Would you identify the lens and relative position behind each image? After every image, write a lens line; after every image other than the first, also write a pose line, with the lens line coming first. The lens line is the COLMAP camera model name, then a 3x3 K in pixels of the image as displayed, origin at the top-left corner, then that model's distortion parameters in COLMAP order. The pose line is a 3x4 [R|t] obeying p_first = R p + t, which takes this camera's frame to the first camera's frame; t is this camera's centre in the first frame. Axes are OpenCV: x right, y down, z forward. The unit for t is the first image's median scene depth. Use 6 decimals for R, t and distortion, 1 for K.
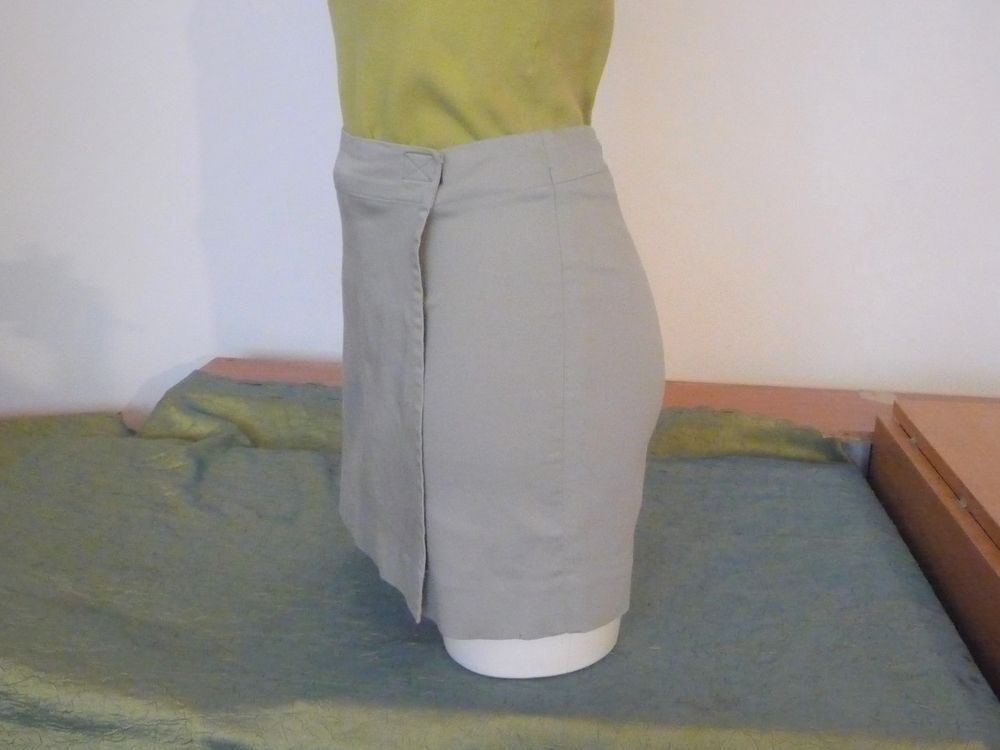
lens RADIAL K [[930.7, 0, 526.3], [0, 930.7, 373.9], [0, 0, 1]] dist [-0.006365, -0.002290]
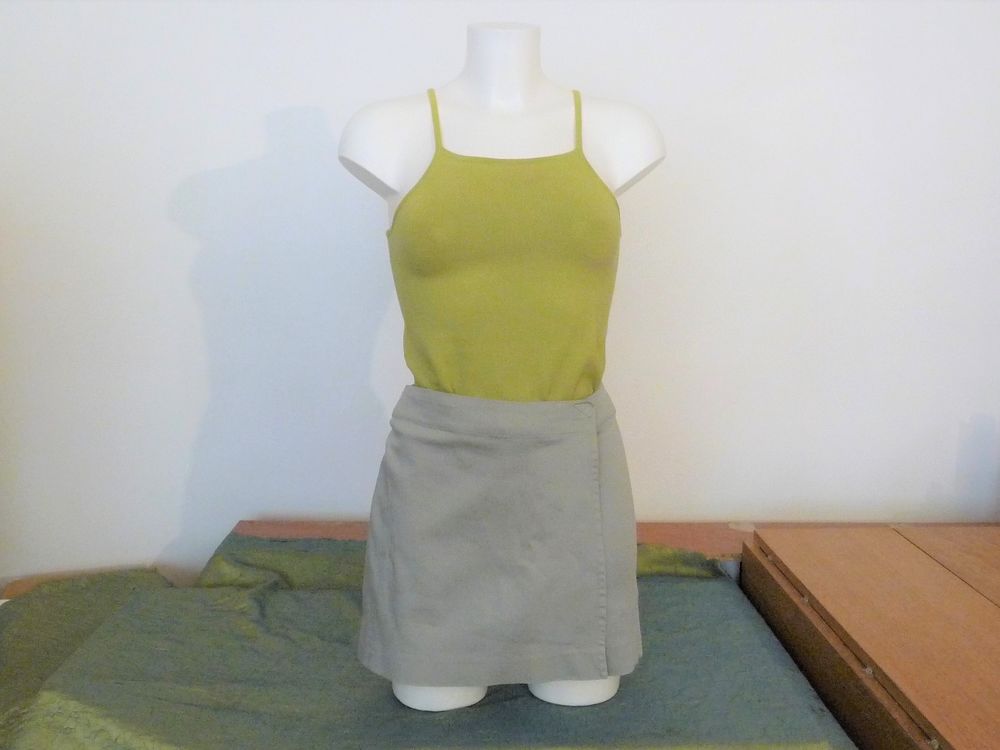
lens RADIAL K [[818.2, 0, 500.0], [0, 818.2, 375.0], [0, 0, 1]] dist [-0.009587, -0.002324]
pose [[0.995236, -0.033047, 0.091727, -0.094870], [0.047697, 0.985566, -0.162435, -0.019994], [-0.085035, 0.166036, 0.982446, -0.227726]]
